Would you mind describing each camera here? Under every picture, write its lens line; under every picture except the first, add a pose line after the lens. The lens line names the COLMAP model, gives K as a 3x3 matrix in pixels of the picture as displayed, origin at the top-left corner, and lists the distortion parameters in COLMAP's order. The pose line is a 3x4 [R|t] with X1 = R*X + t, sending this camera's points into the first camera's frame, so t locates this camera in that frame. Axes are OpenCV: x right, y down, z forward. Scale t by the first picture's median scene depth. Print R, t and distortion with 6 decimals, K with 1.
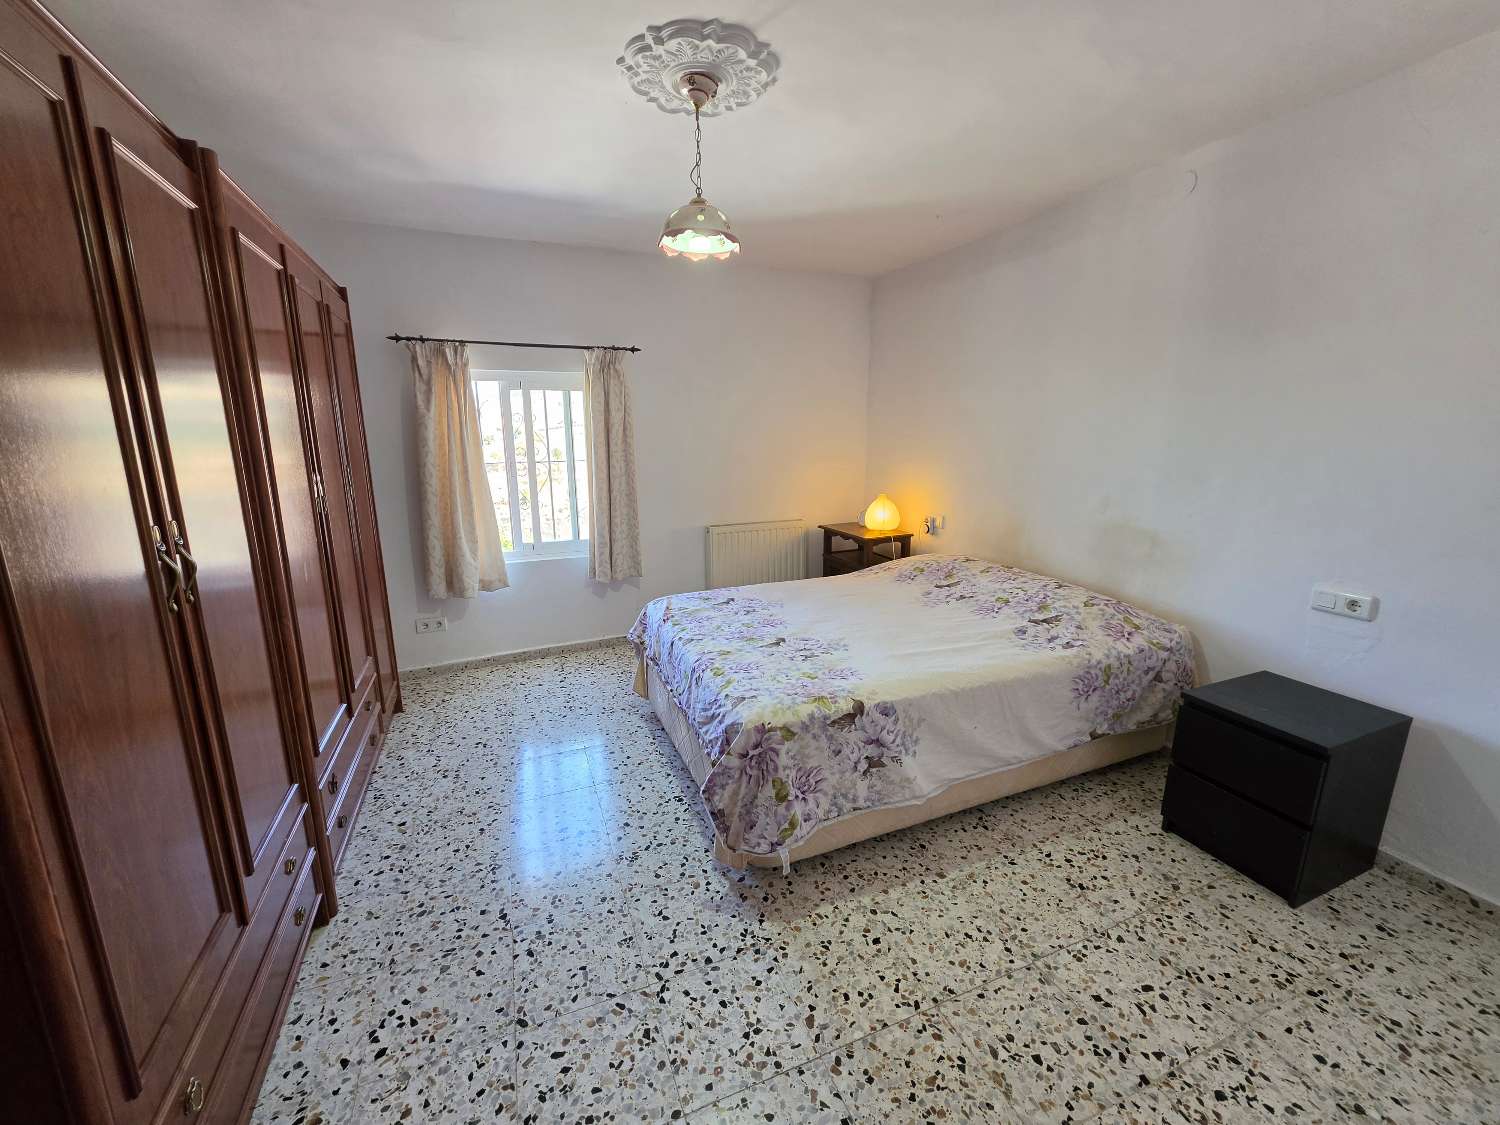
lens RADIAL K [[599.5, 0, 744.8], [0, 599.5, 558.2], [0, 0, 1]] dist [0.001333, 0.000324]
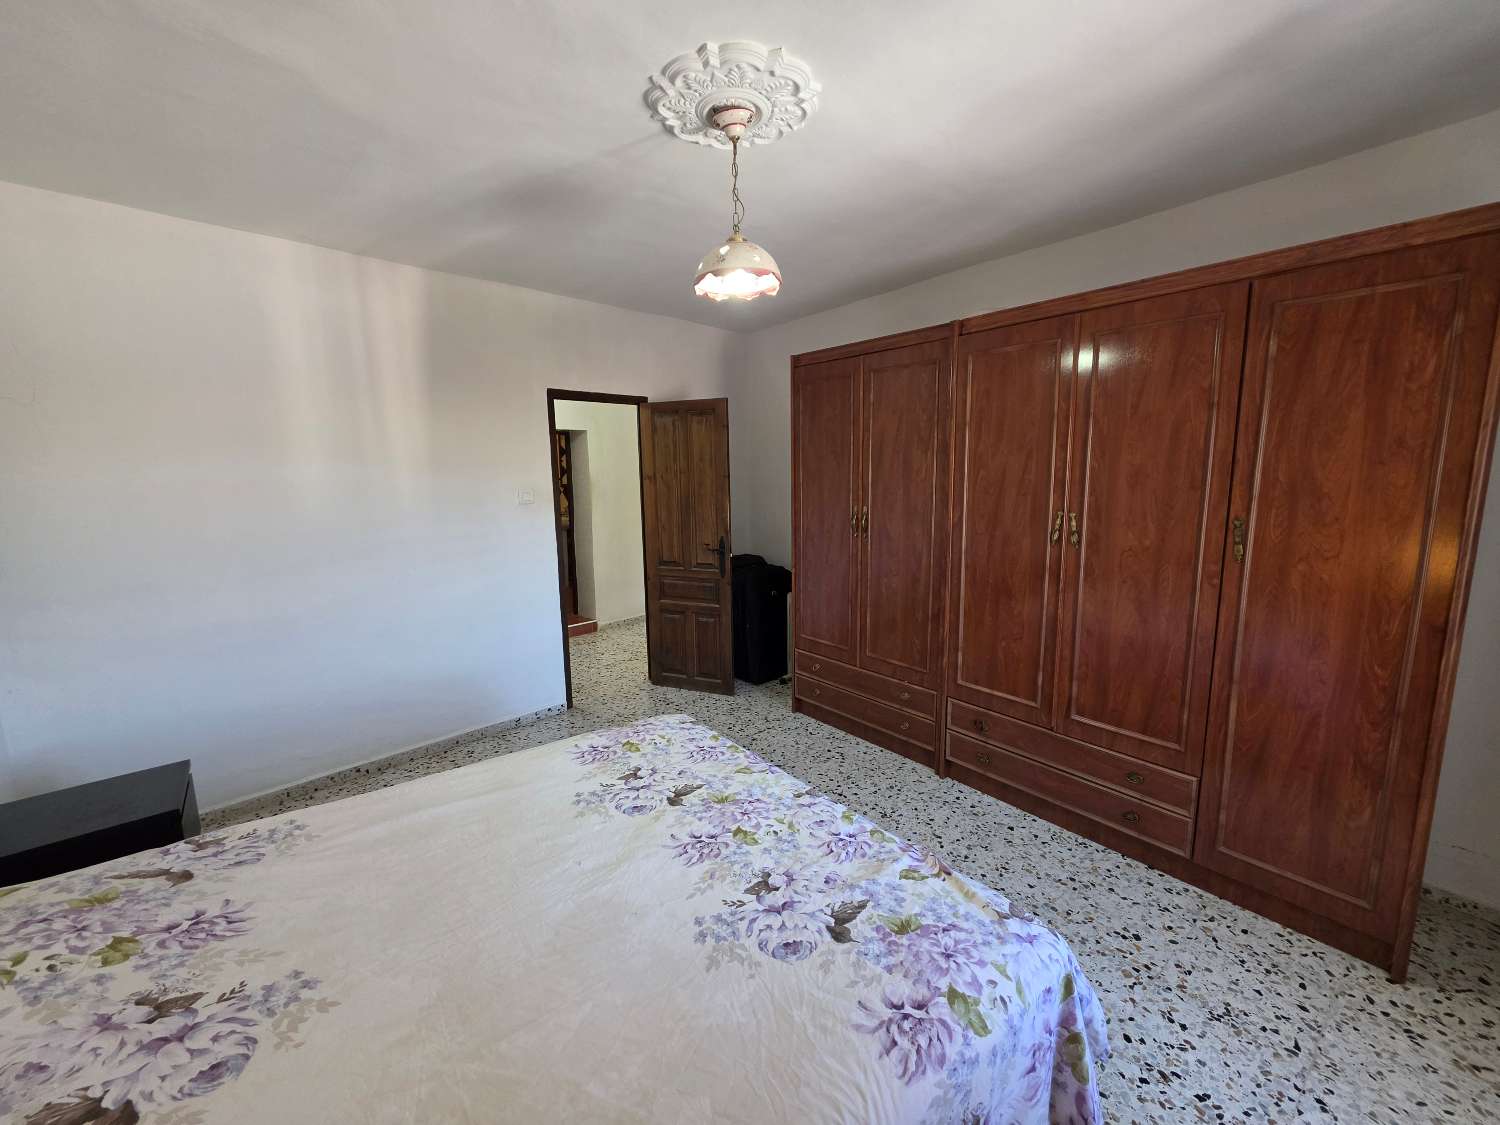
lens RADIAL K [[599.5, 0, 747.2], [0, 599.5, 557.9], [0, 0, 1]] dist [0.001333, 0.000324]
pose [[-0.957060, 0.064583, -0.282604, 0.153273], [-0.039316, 0.936943, 0.347265, -0.347353], [0.287212, 0.343464, -0.894171, 1.521310]]
